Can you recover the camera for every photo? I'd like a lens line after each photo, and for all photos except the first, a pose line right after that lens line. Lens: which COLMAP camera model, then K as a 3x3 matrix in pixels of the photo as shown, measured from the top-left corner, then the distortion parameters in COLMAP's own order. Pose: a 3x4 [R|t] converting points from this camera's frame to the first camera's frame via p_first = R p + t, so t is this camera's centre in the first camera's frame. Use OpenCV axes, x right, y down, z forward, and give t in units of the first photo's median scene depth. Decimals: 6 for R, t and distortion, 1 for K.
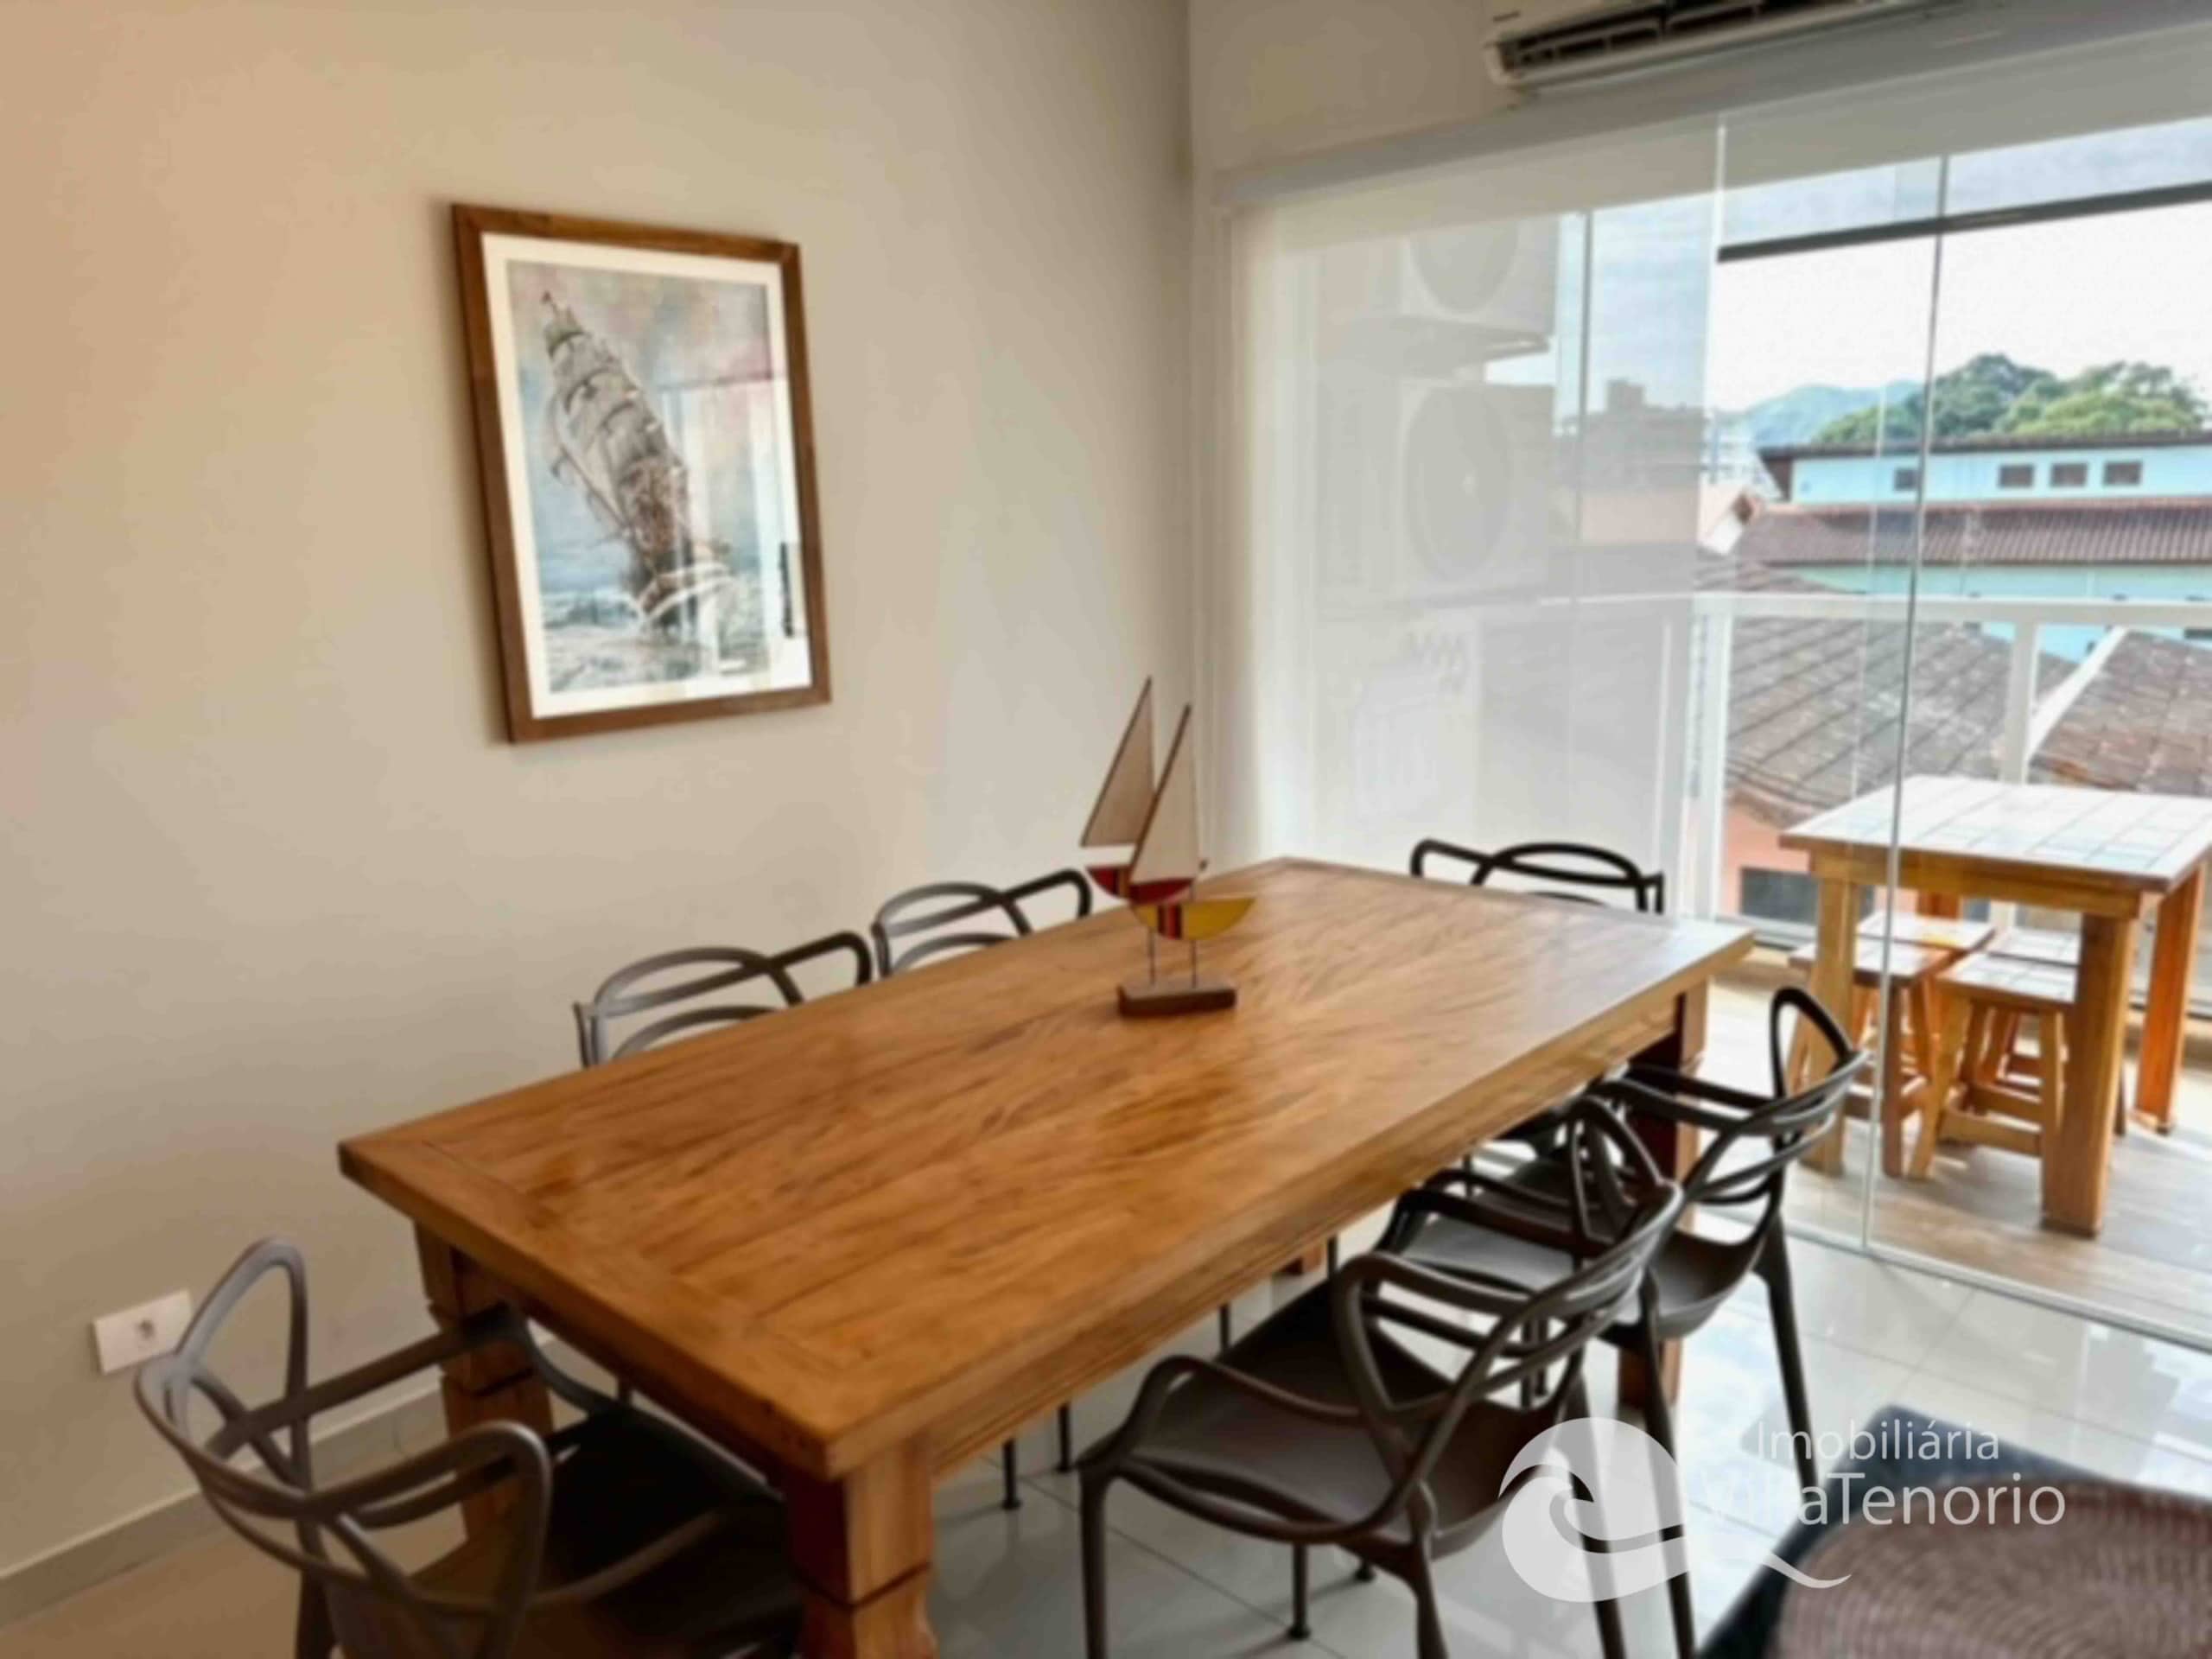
lens RADIAL K [[1550.0, 0, 1115.9], [0, 1550.0, 832.9], [0, 0, 1]] dist [0.094758, -0.169119]
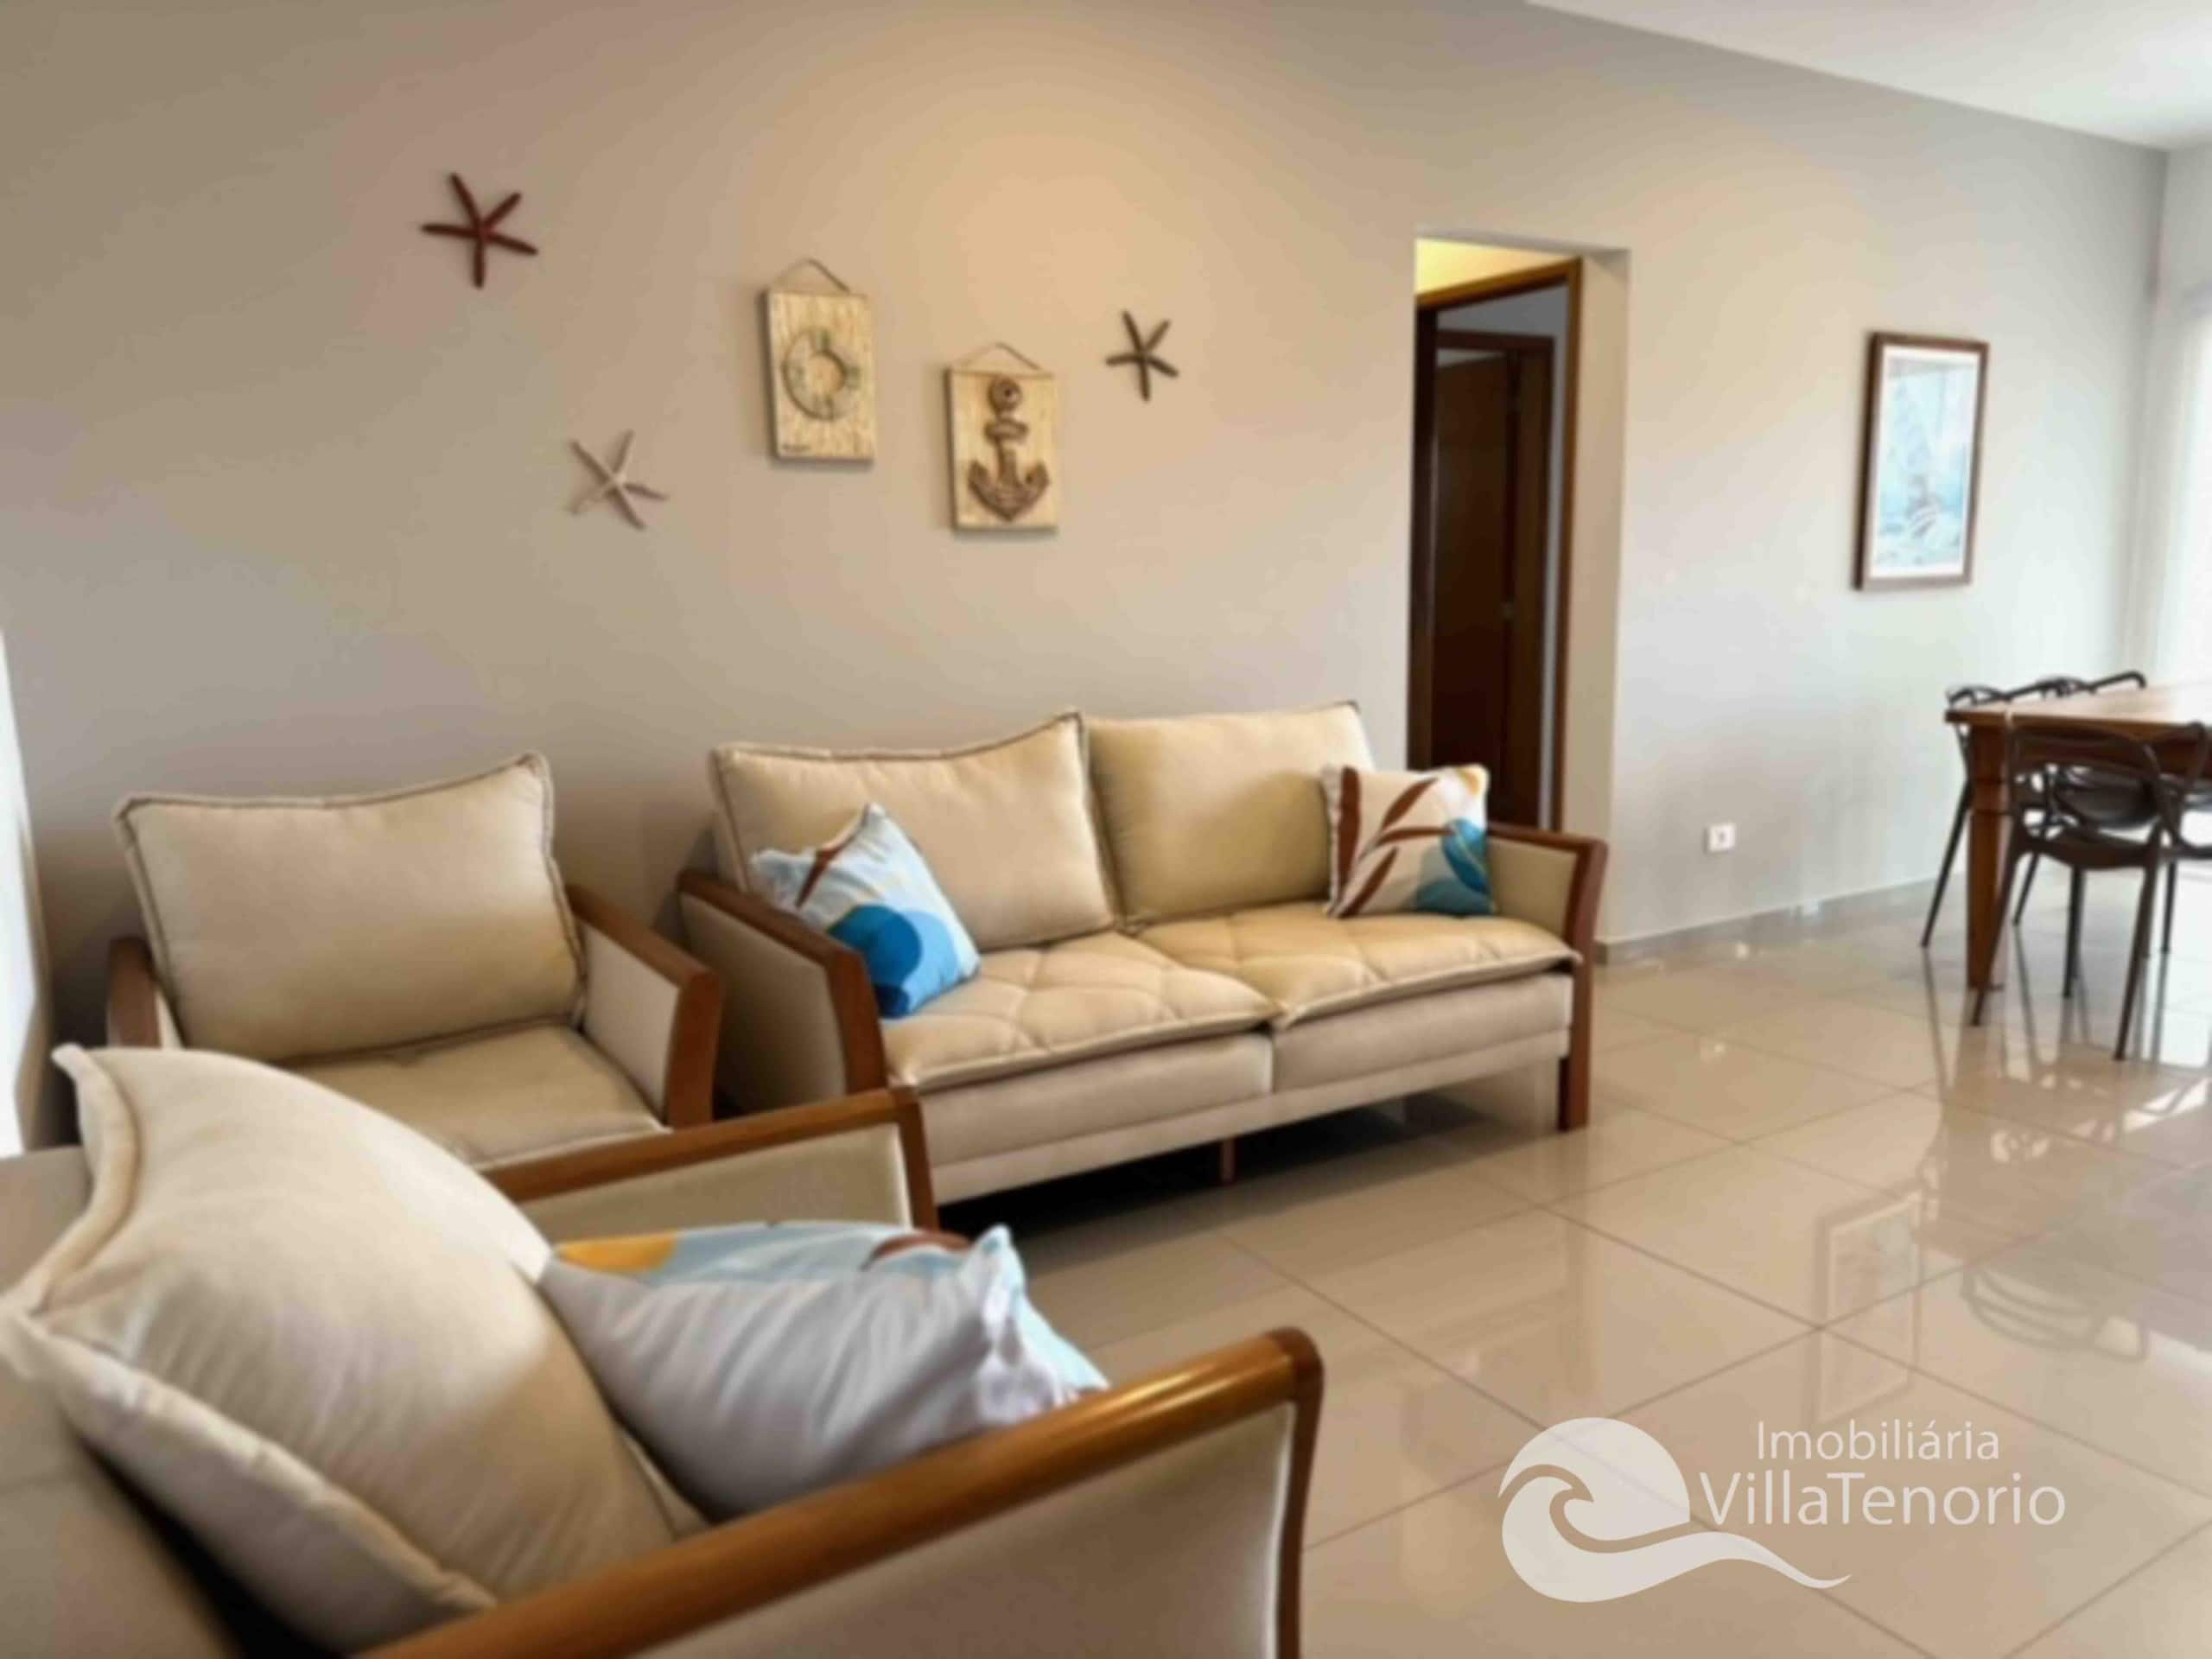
lens RADIAL K [[1555.5, 0, 1113.2], [0, 1555.5, 862.4], [0, 0, 1]] dist [0.095577, -0.173751]
pose [[0.964051, 0.059072, -0.259069, -0.767719], [-0.061512, 0.998105, -0.001314, 0.360805], [0.258501, 0.017203, 0.965858, -1.235996]]
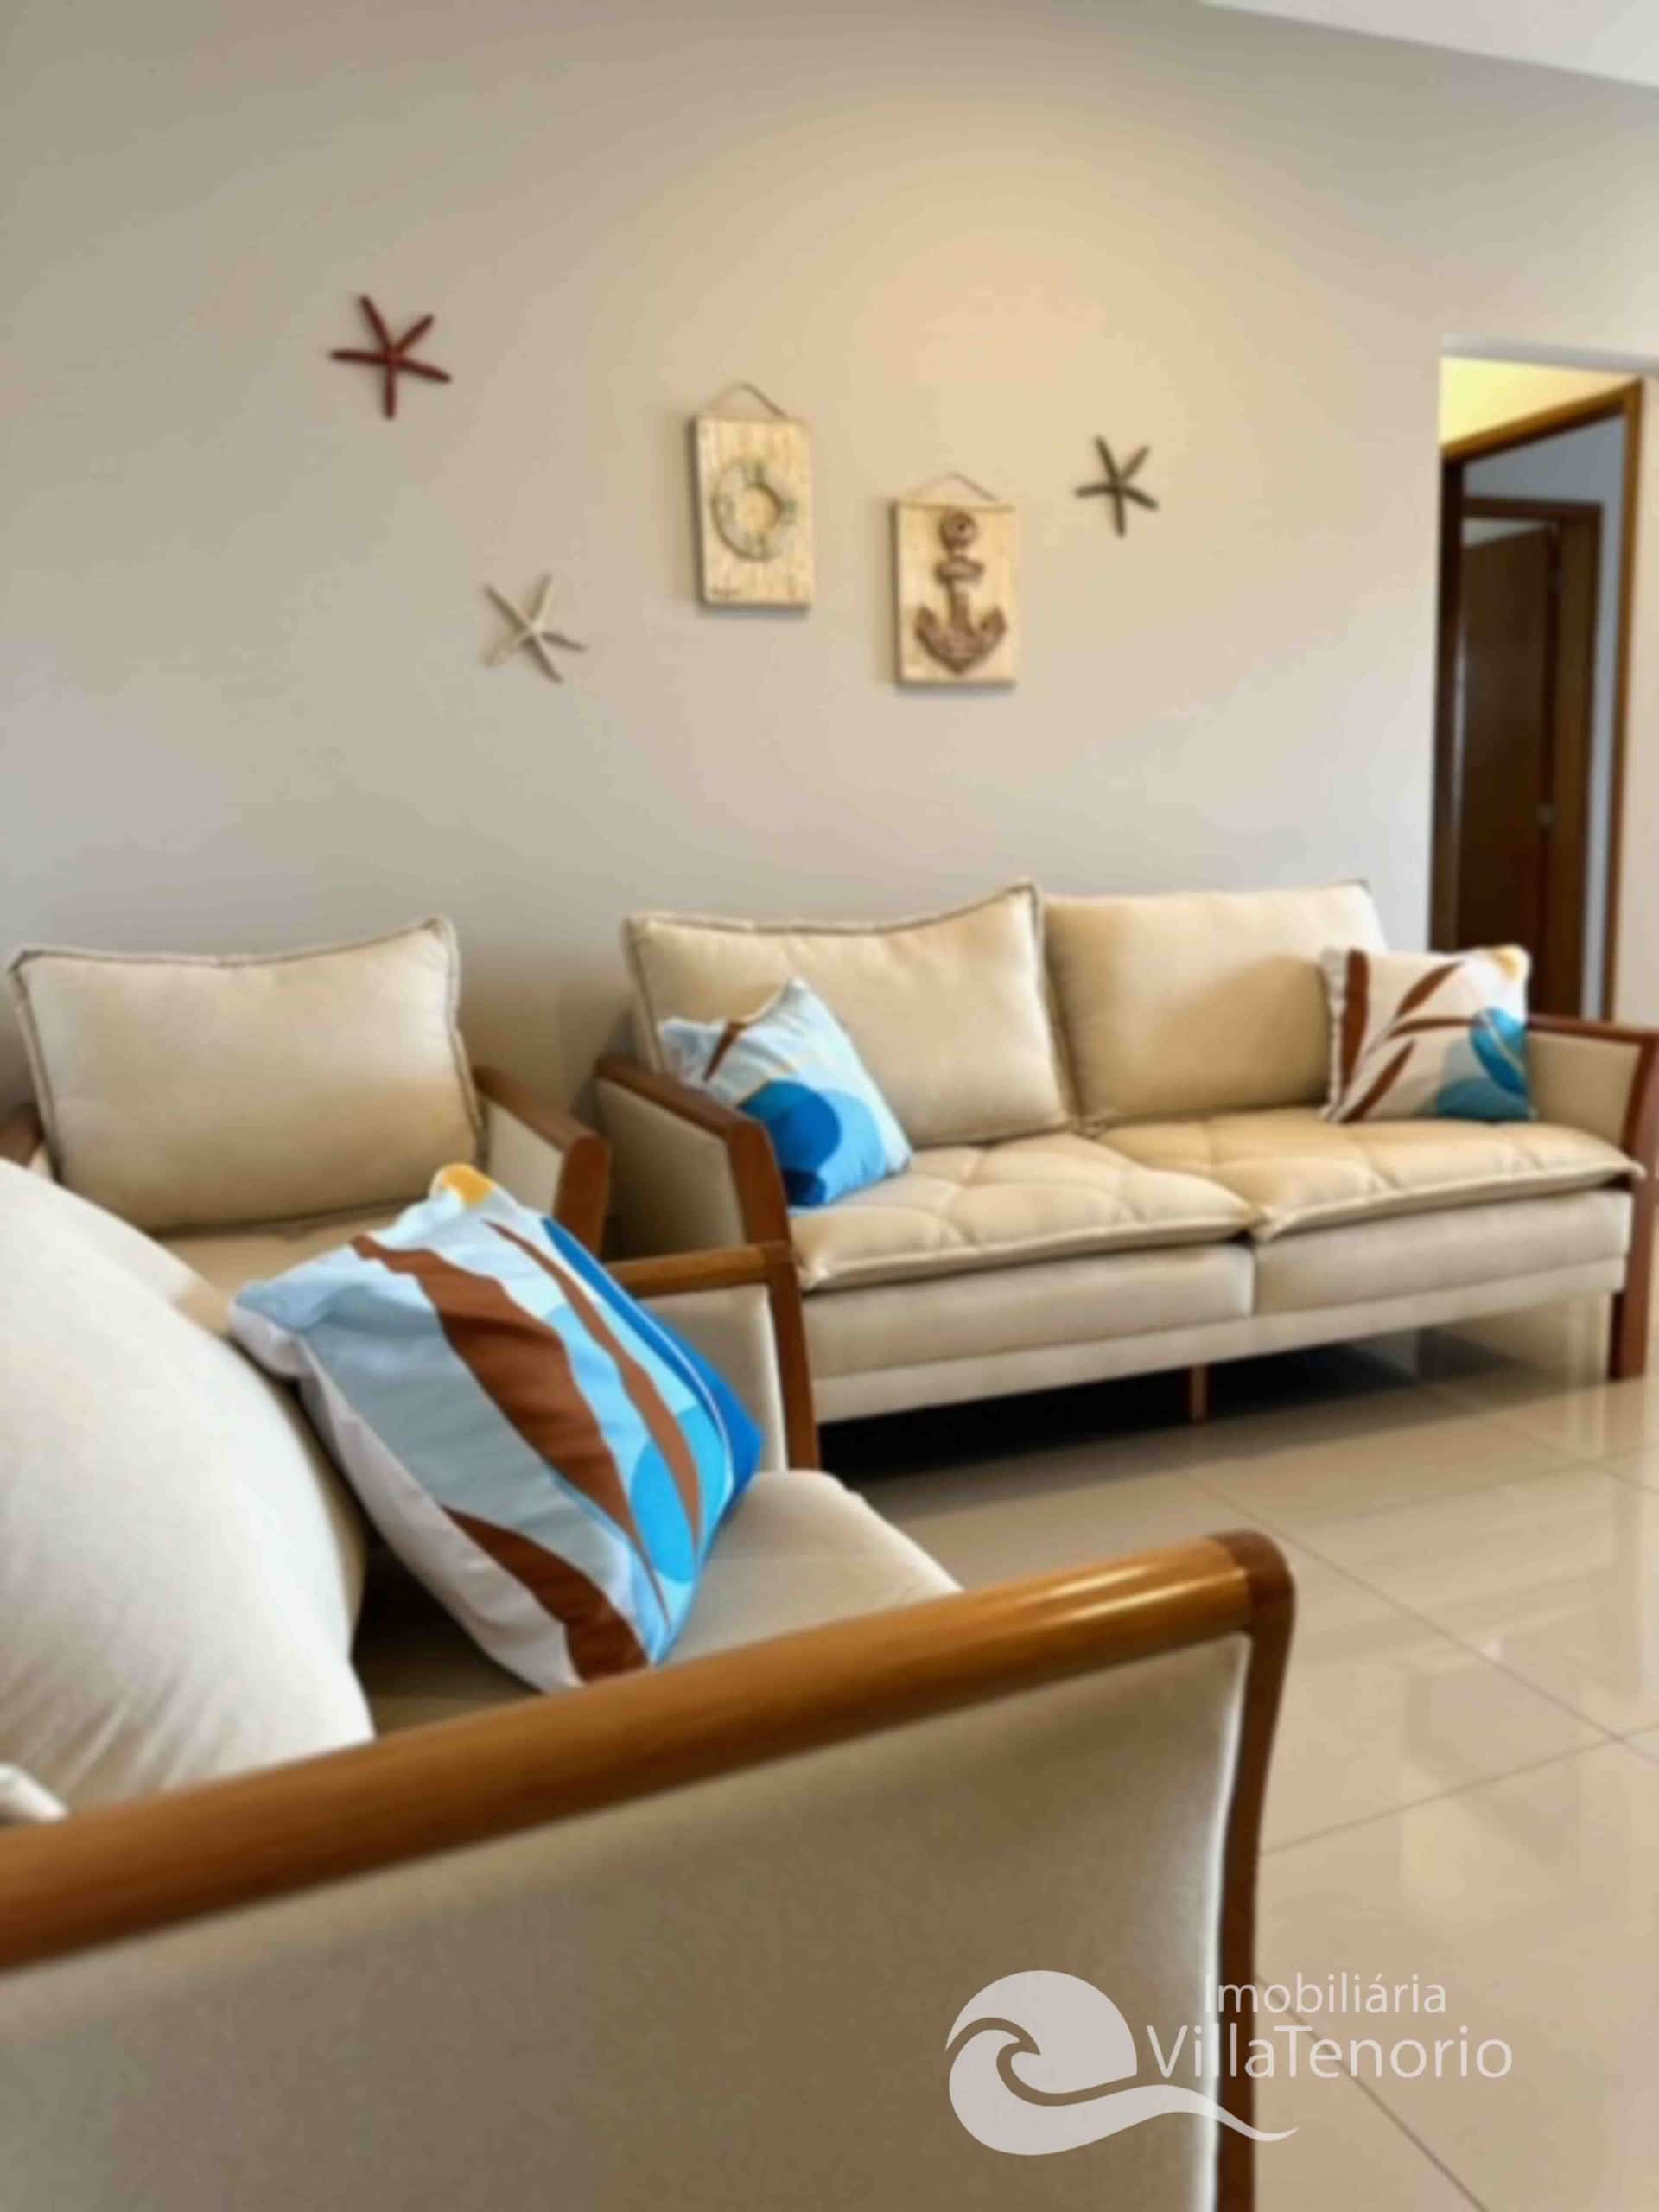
lens RADIAL K [[1569.5, 0, 818.4], [0, 1569.5, 1123.9], [0, 0, 1]] dist [0.108541, -0.173704]
pose [[0.902462, 0.072476, -0.424630, -0.777088], [-0.077374, 0.996986, 0.005722, 0.419762], [0.423765, 0.027692, 0.905349, -1.098392]]
